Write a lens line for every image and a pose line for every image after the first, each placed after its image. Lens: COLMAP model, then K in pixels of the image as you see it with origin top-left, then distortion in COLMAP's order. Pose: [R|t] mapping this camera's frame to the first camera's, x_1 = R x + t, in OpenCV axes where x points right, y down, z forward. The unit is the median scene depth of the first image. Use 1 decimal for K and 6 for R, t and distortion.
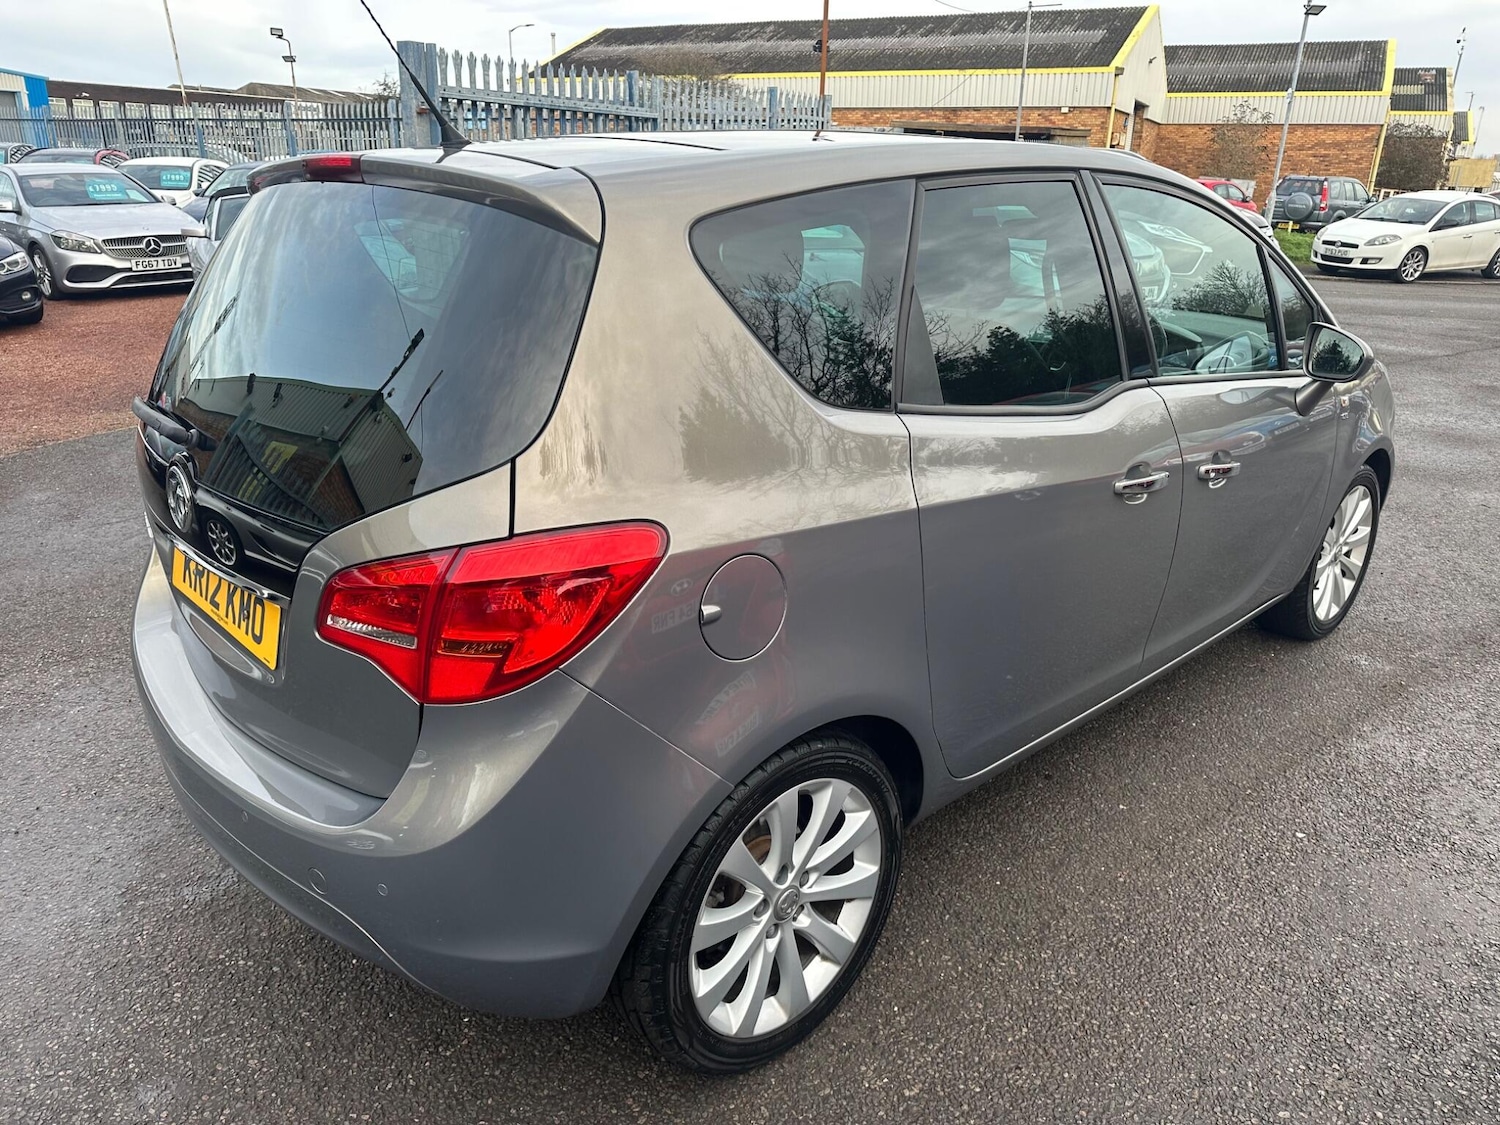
lens RADIAL K [[1034.2, 0, 764.5], [0, 1034.2, 567.4], [0, 0, 1]] dist [0.026565, -0.018407]
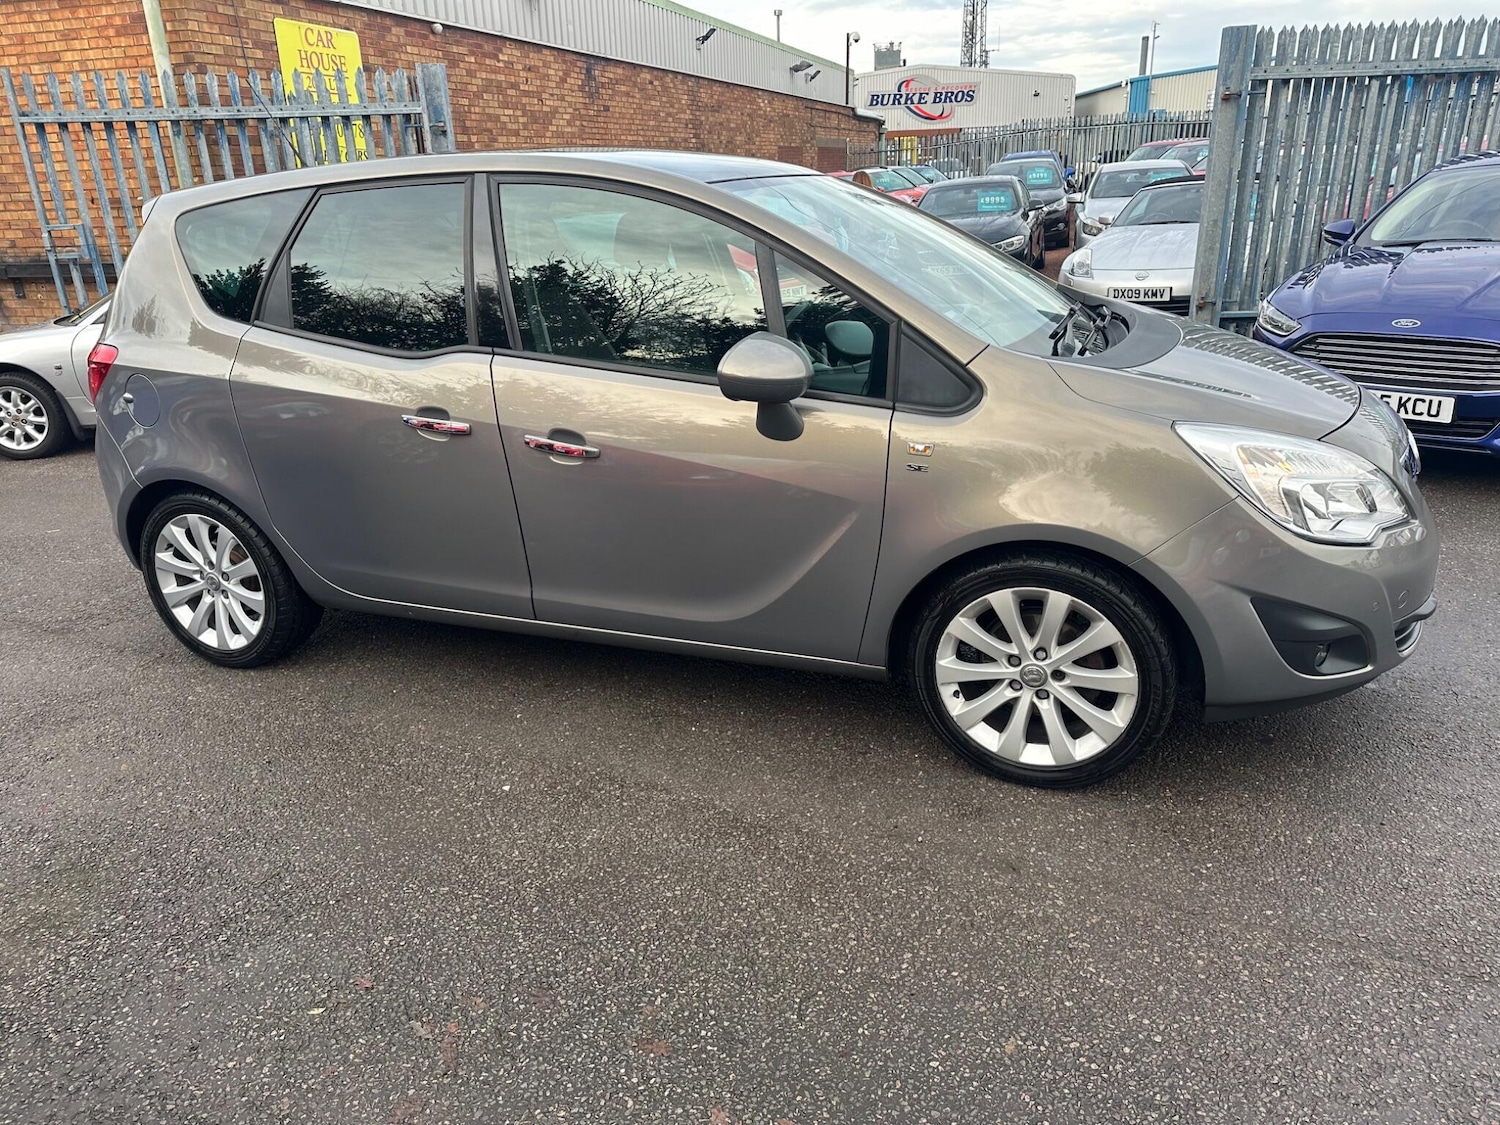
lens RADIAL K [[1054.6, 0, 747.3], [0, 1054.6, 569.1], [0, 0, 1]] dist [0.031345, -0.035353]
pose [[0.427919, 0.287896, -0.856739, 0.378553], [-0.281199, 0.943274, 0.176523, -0.056034], [0.858960, 0.165376, 0.484601, 0.164930]]
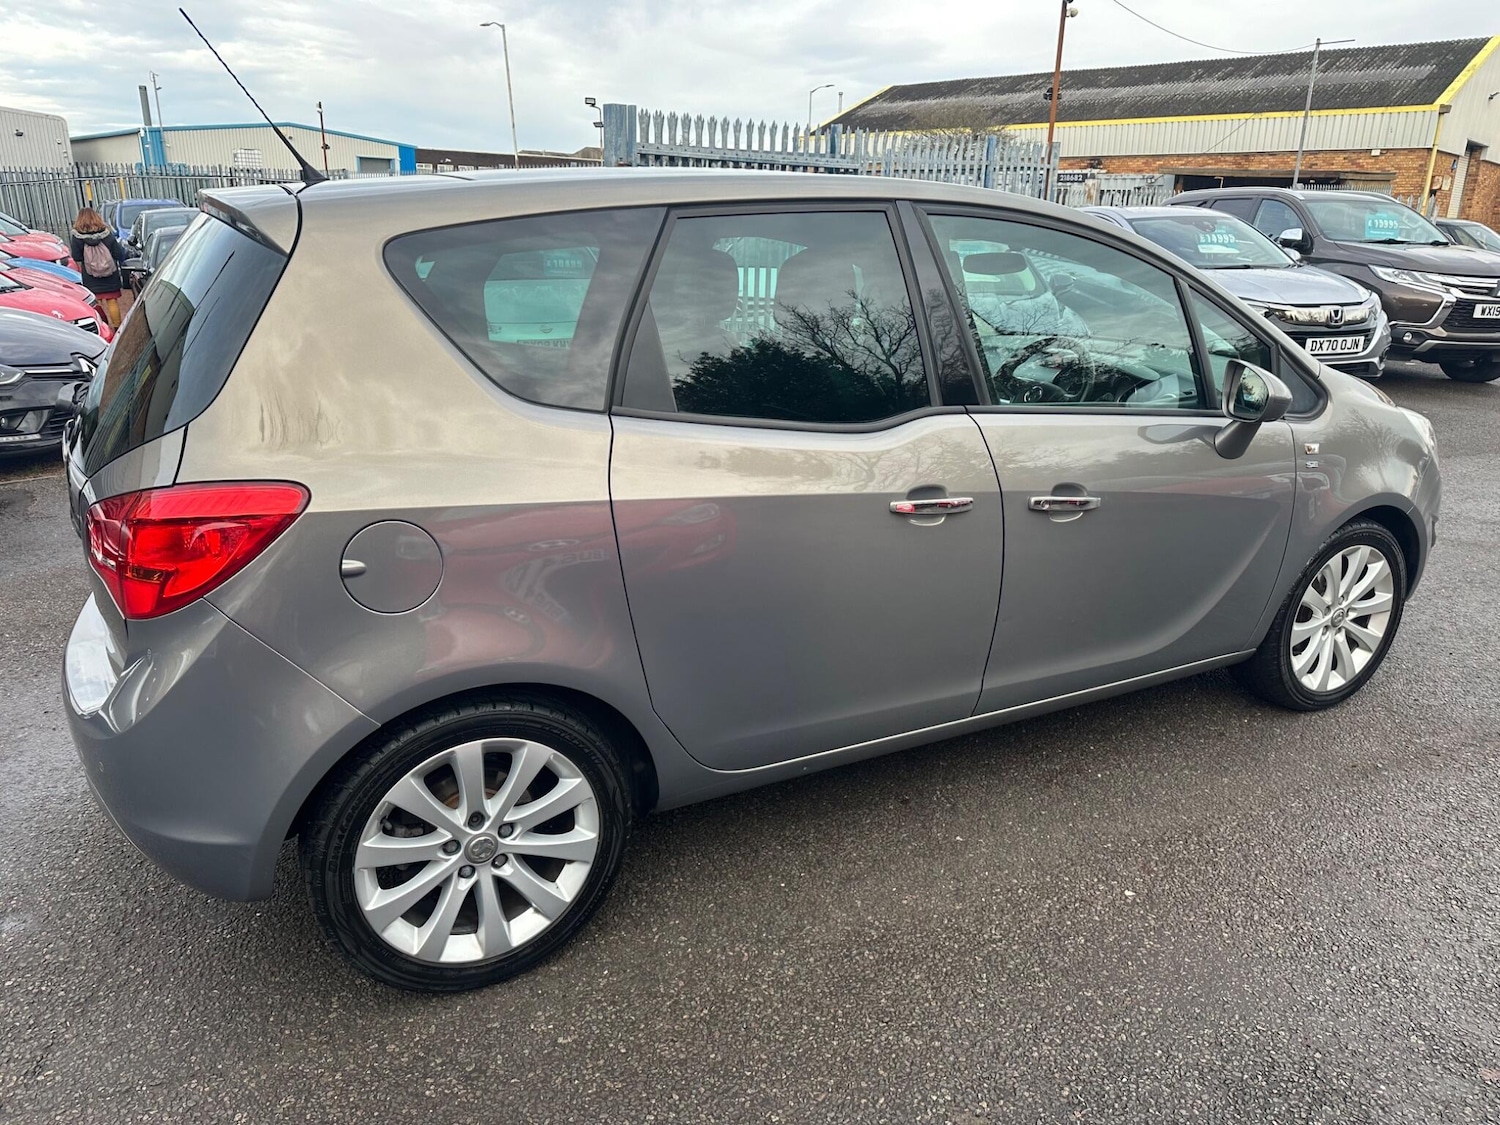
lens RADIAL K [[1034.2, 0, 764.5], [0, 1034.2, 567.4], [0, 0, 1]] dist [0.026565, -0.018407]
pose [[0.963756, 0.080351, -0.254399, 0.104955], [-0.091490, 0.995284, -0.032240, 0.005933], [0.250608, 0.054346, 0.966562, -0.002970]]
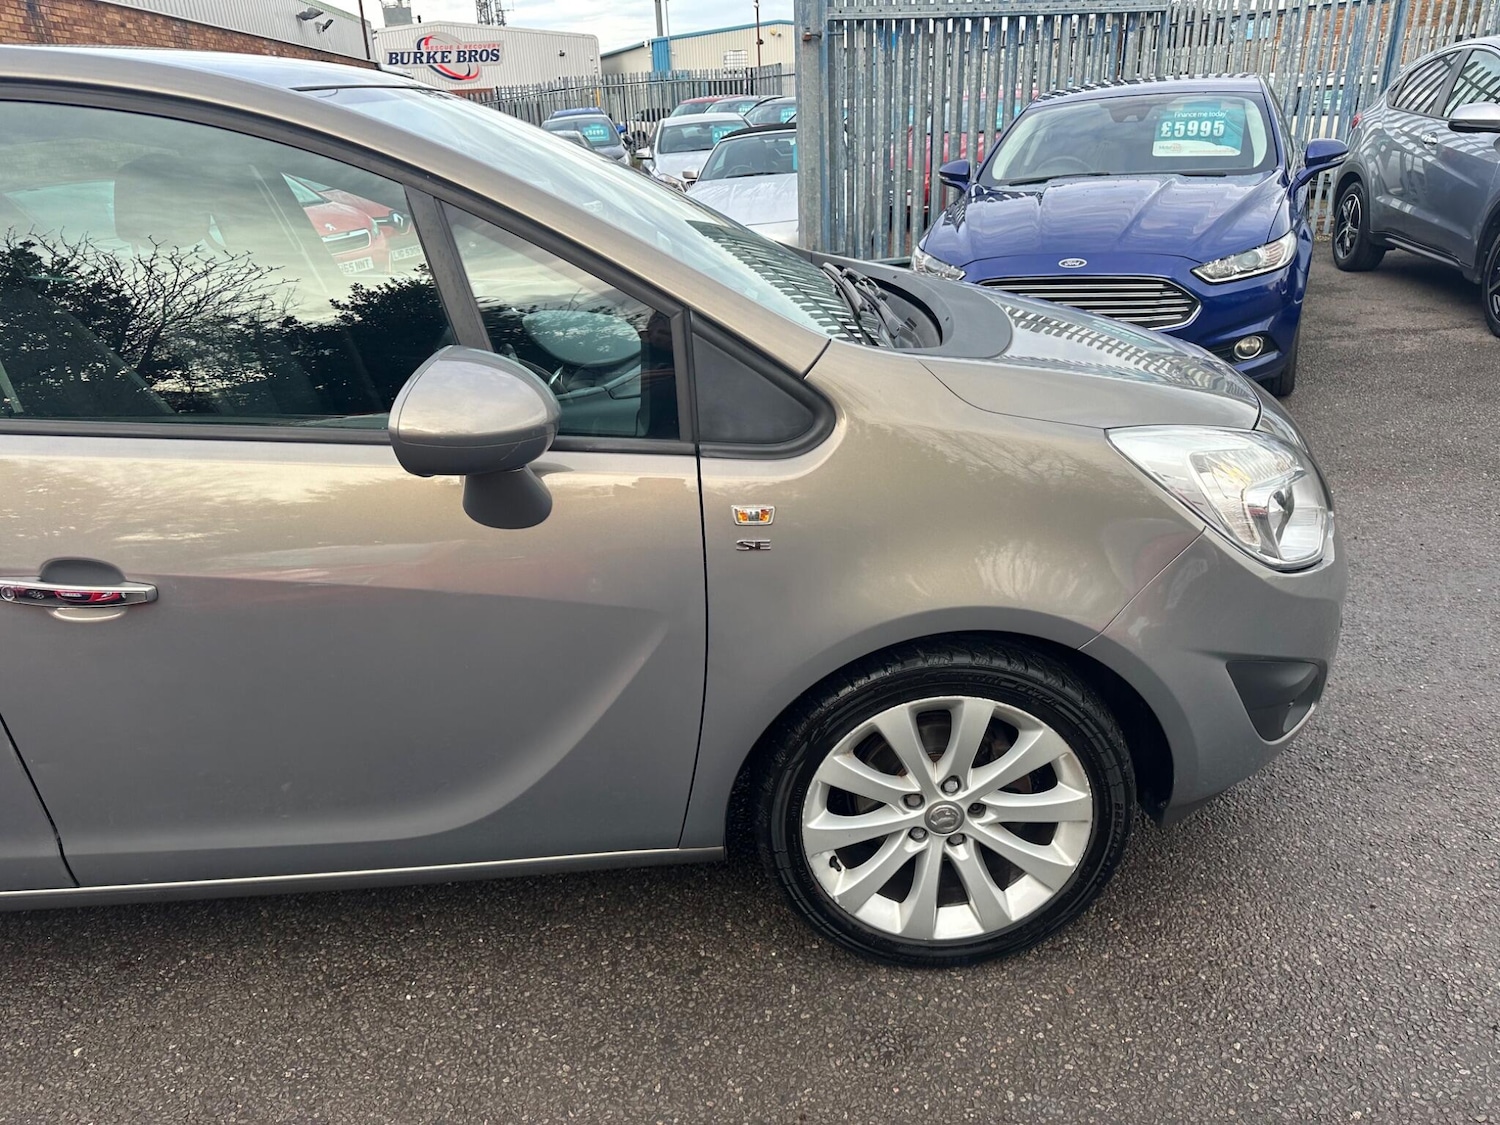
lens RADIAL K [[1061.2, 0, 747.0], [0, 1061.2, 559.5], [0, 0, 1]] dist [0.032187, -0.031279]
pose [[0.746812, 0.206300, -0.632228, 0.273503], [-0.176954, 0.978040, 0.110116, -0.060968], [0.641061, 0.029639, 0.766917, 0.196831]]
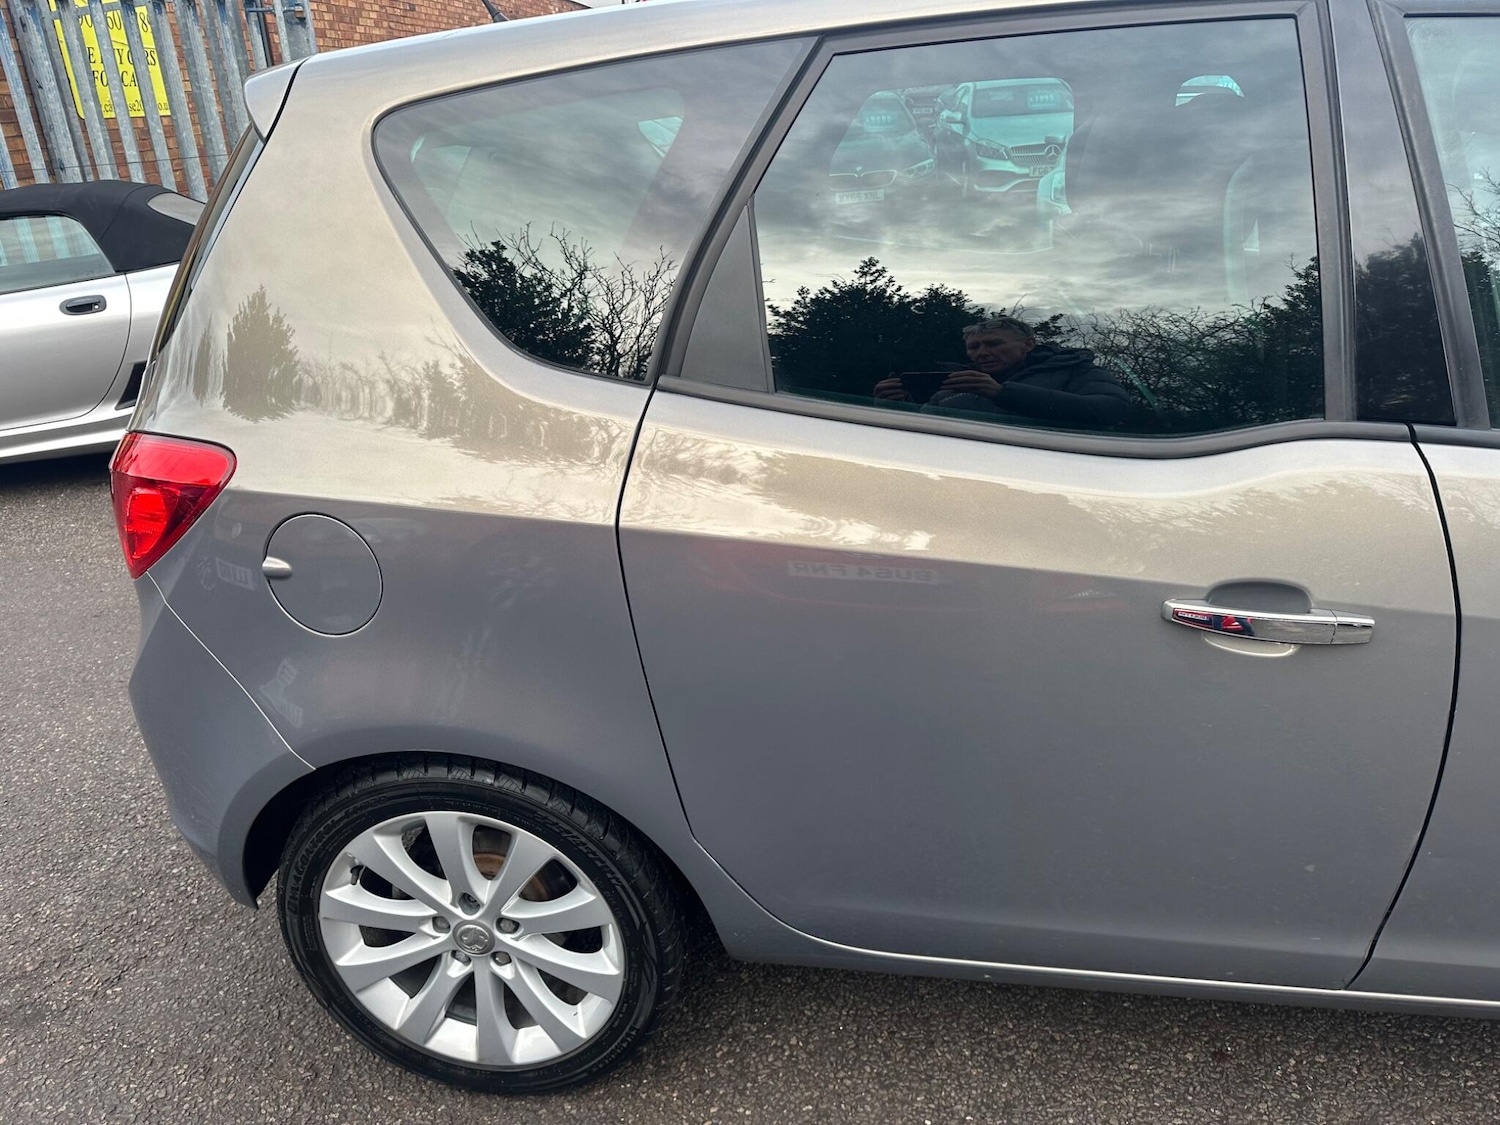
lens RADIAL K [[1061.2, 0, 747.0], [0, 1061.2, 559.5], [0, 0, 1]] dist [0.032187, -0.031279]
pose [[0.629776, 0.280336, -0.724427, 0.129566], [-0.233911, 0.957759, 0.167282, -0.031220], [0.740722, 0.064101, 0.668747, 0.103431]]
